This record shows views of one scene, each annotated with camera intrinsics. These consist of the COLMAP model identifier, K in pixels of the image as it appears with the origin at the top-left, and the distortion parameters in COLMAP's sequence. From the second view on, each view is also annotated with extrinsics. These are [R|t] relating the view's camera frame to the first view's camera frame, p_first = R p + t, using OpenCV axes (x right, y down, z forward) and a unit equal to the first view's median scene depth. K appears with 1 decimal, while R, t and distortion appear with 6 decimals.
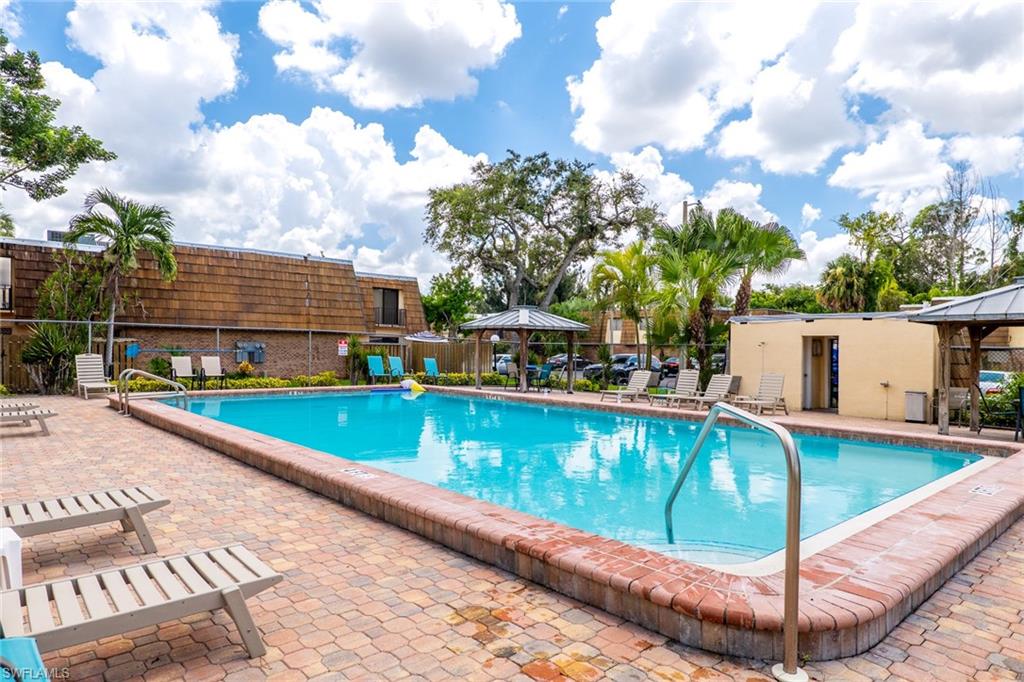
lens RADIAL K [[618.7, 0, 512.0], [0, 618.7, 341.0], [0, 0, 1]] dist [-0.022950, 0.000106]
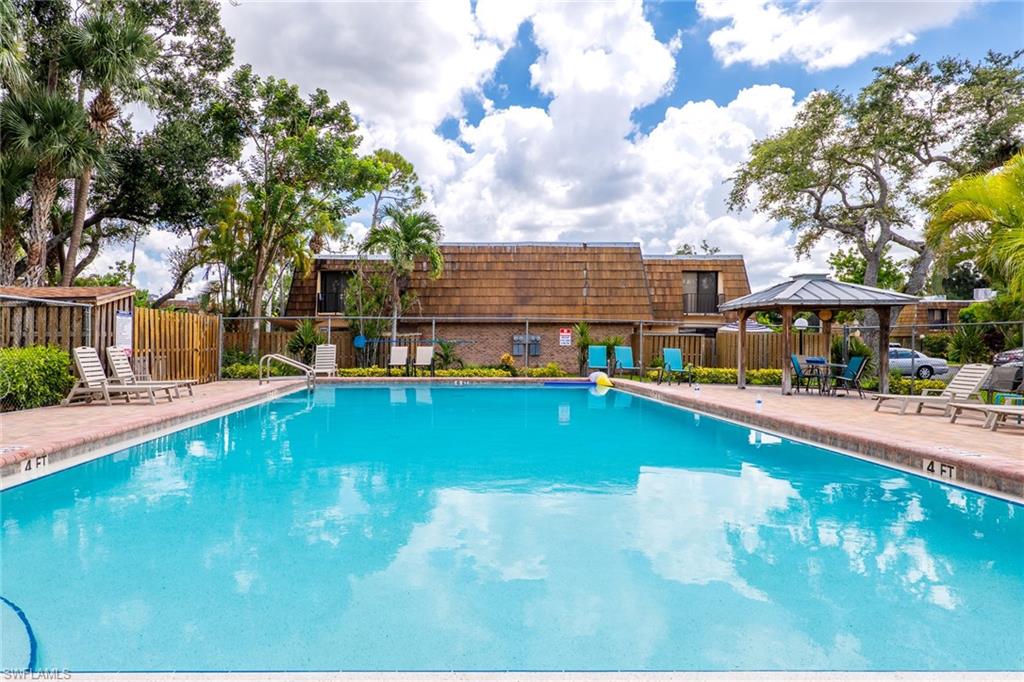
lens RADIAL K [[643.7, 0, 512.0], [0, 643.7, 341.0], [0, 0, 1]] dist [-0.000143, -0.000211]
pose [[0.746055, -0.017295, -0.665659, 0.242501], [0.016577, 0.999835, -0.007400, 0.018235], [0.665678, -0.005514, 0.746219, 0.197270]]
